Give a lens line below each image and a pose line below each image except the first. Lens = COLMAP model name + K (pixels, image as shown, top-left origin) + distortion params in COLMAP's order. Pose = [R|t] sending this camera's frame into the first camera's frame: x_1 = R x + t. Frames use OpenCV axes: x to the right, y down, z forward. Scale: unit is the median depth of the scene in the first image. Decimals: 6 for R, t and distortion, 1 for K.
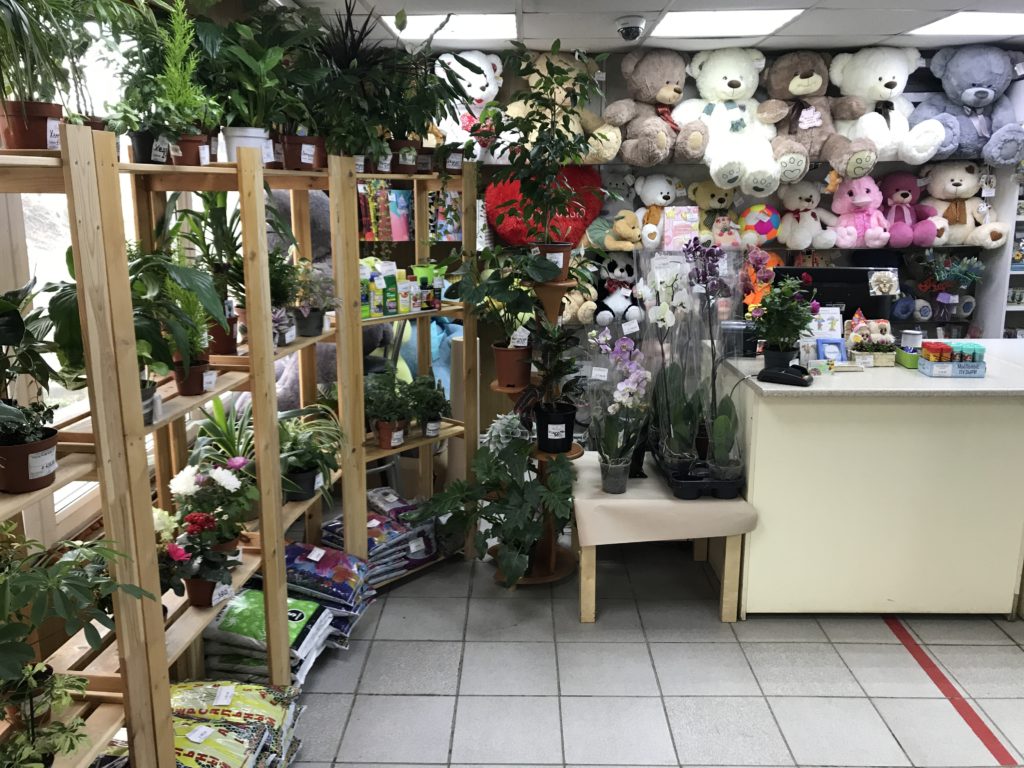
lens RADIAL K [[847.1, 0, 512.0], [0, 847.1, 384.0], [0, 0, 1]] dist [0.029534, -0.061088]
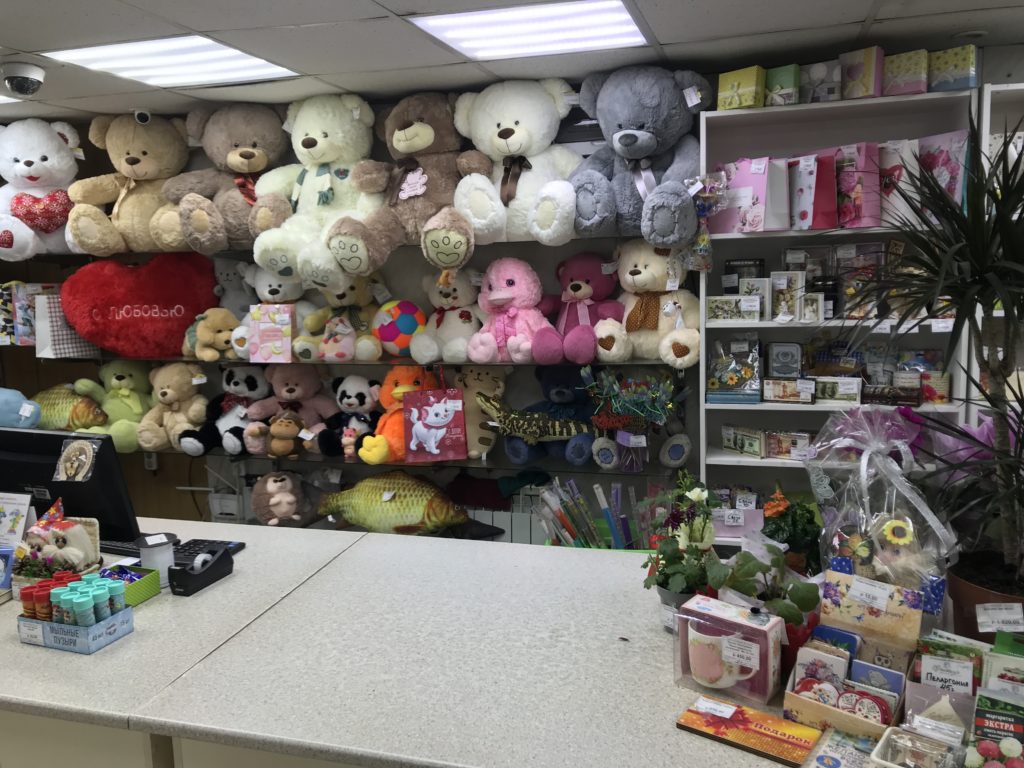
lens RADIAL K [[847.1, 0, 512.0], [0, 847.1, 384.0], [0, 0, 1]] dist [0.029534, -0.061088]
pose [[0.967090, 0.022589, -0.253430, 0.605162], [-0.040333, 0.997067, -0.065041, -0.099386], [0.251218, 0.073123, 0.965165, 0.334823]]
